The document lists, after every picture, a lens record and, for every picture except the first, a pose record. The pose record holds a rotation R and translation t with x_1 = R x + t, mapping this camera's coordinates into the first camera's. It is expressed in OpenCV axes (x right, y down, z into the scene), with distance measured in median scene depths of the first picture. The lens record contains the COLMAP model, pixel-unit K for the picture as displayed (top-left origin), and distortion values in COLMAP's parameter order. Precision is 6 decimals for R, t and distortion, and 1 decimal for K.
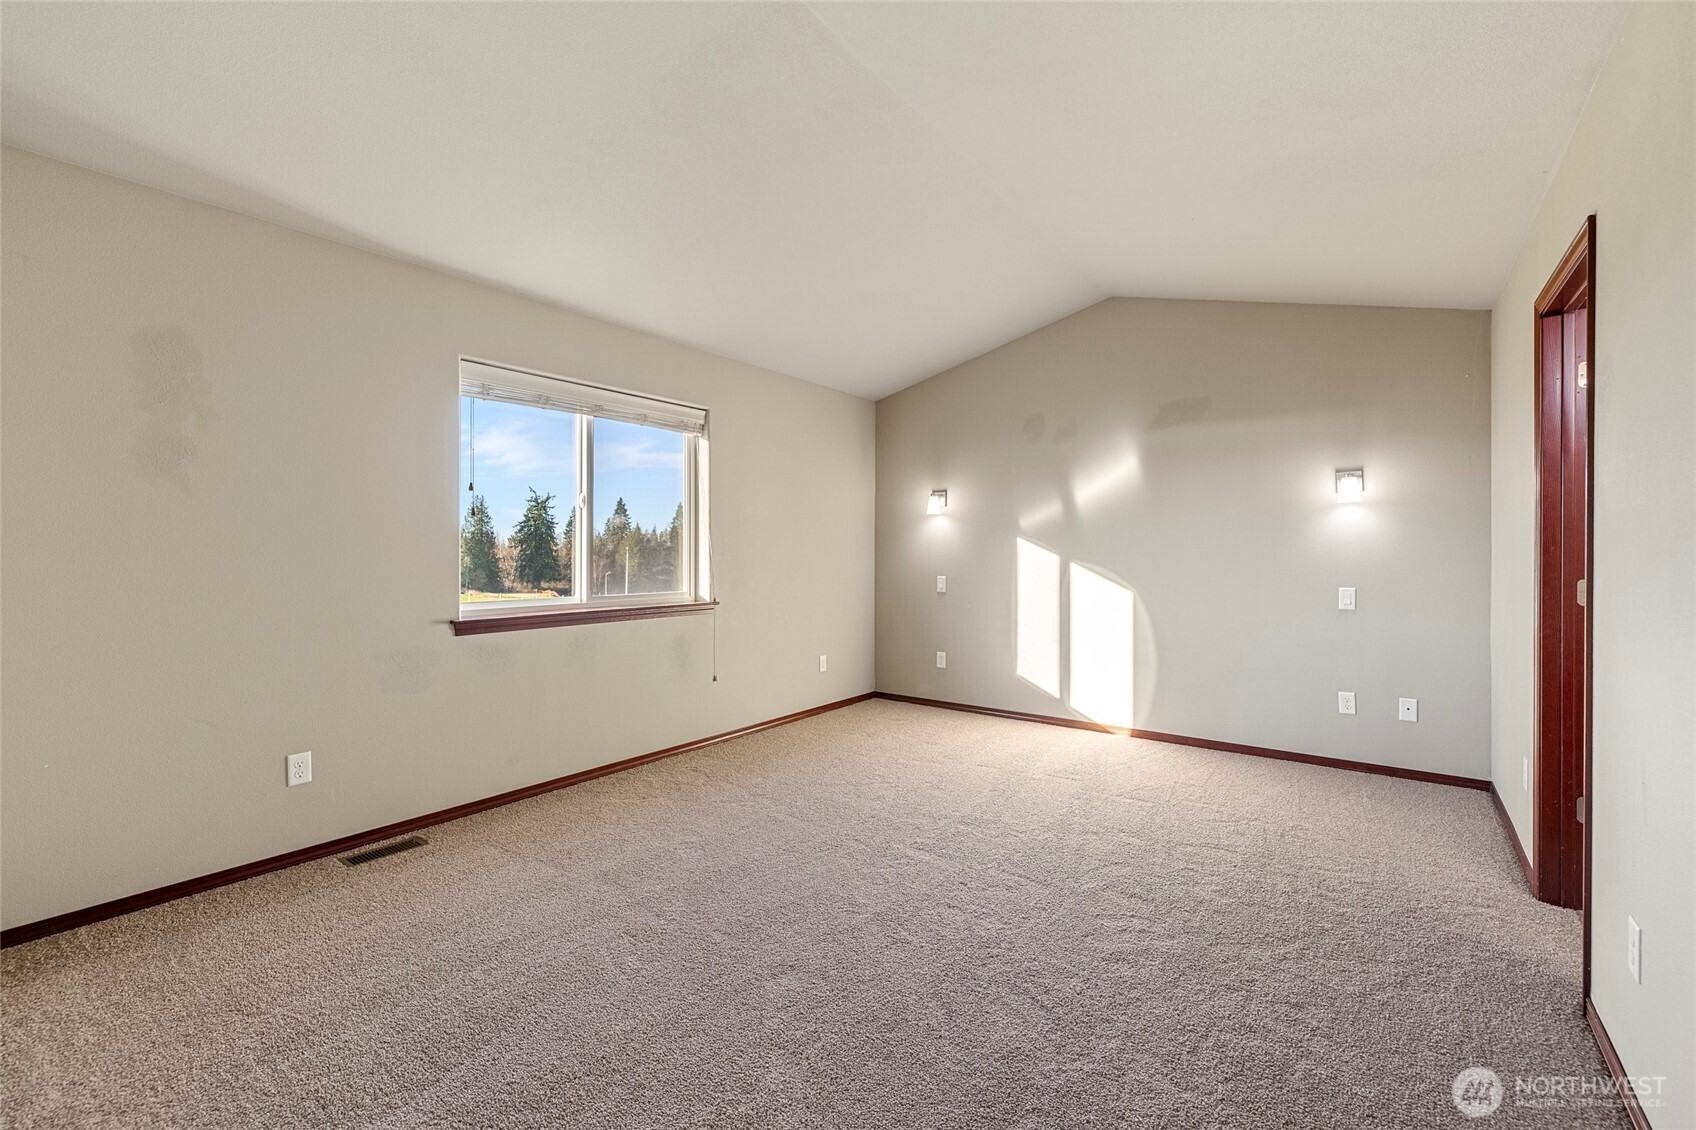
lens RADIAL K [[710.5, 0, 842.2], [0, 710.5, 561.0], [0, 0, 1]] dist [0.000250, 0.000007]
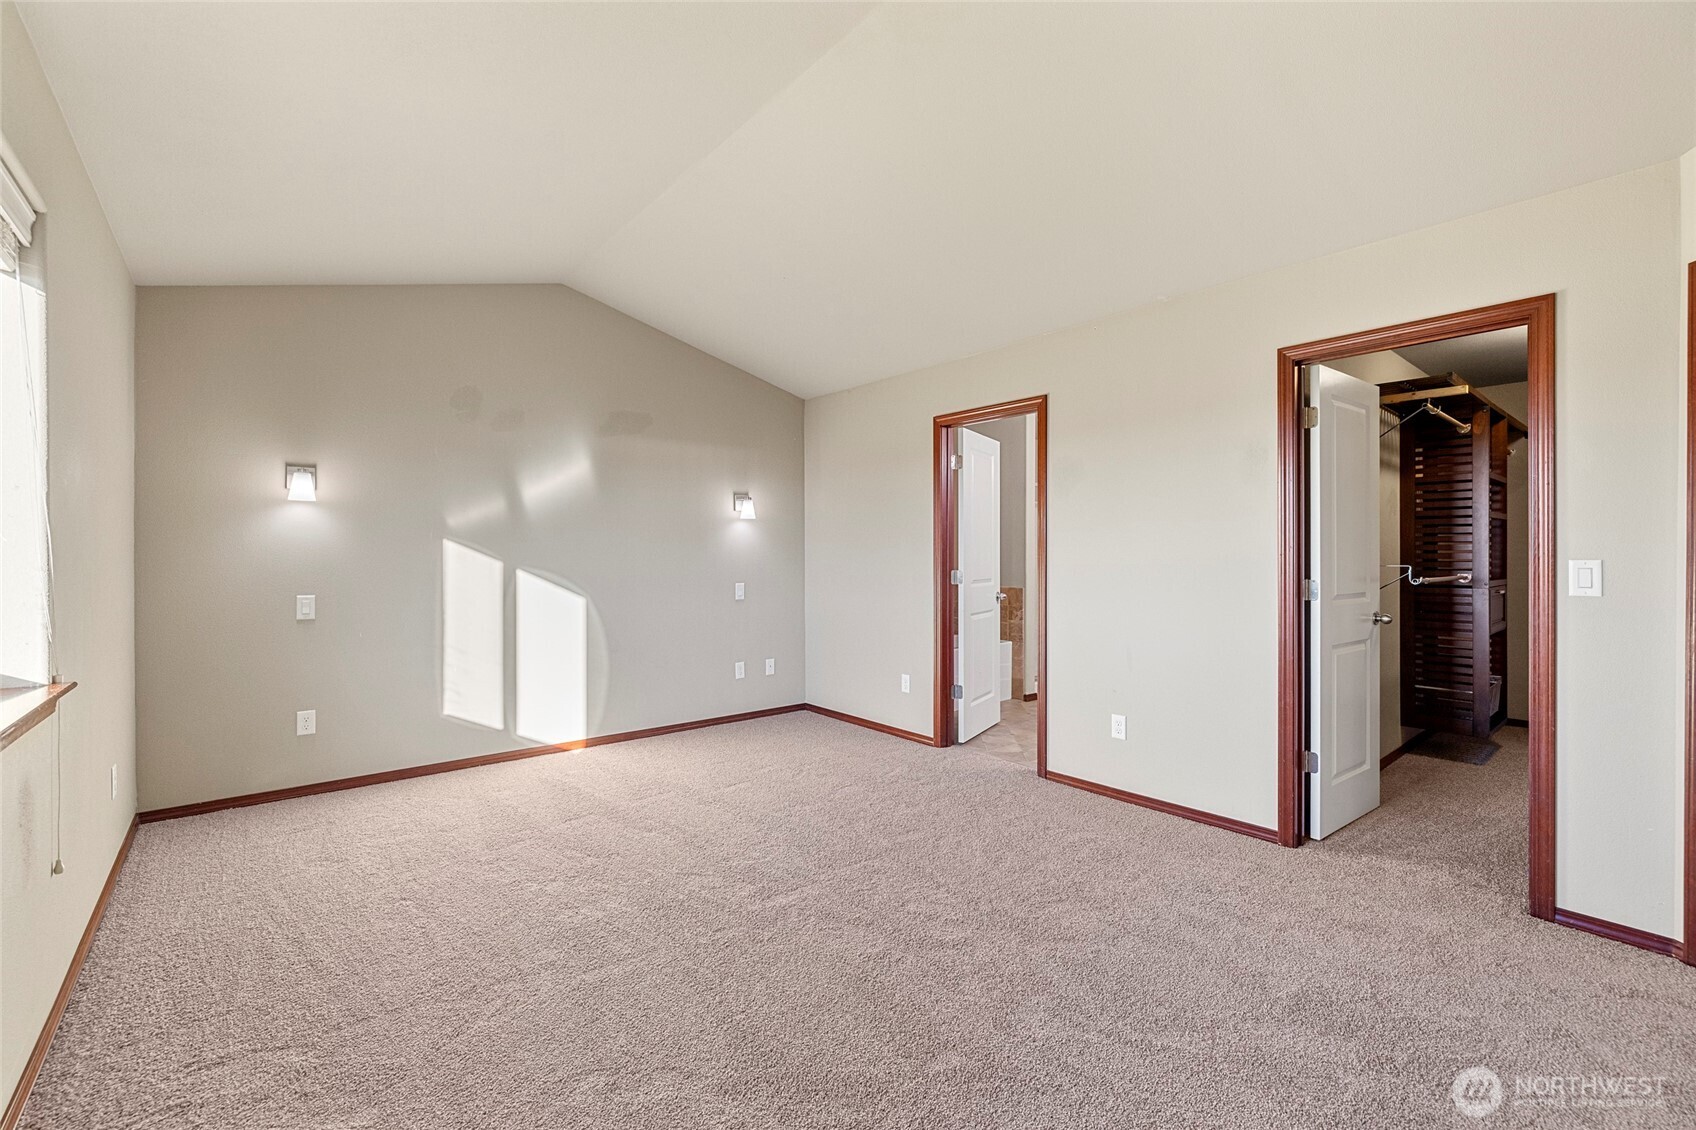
lens RADIAL K [[710.5, 0, 842.4], [0, 710.5, 552.4], [0, 0, 1]] dist [0.000250, 0.000007]
pose [[0.232980, -0.002889, 0.972477, -0.428886], [0.010670, 0.999943, 0.000414, -0.014309], [-0.972423, 0.010280, 0.232997, 0.409605]]
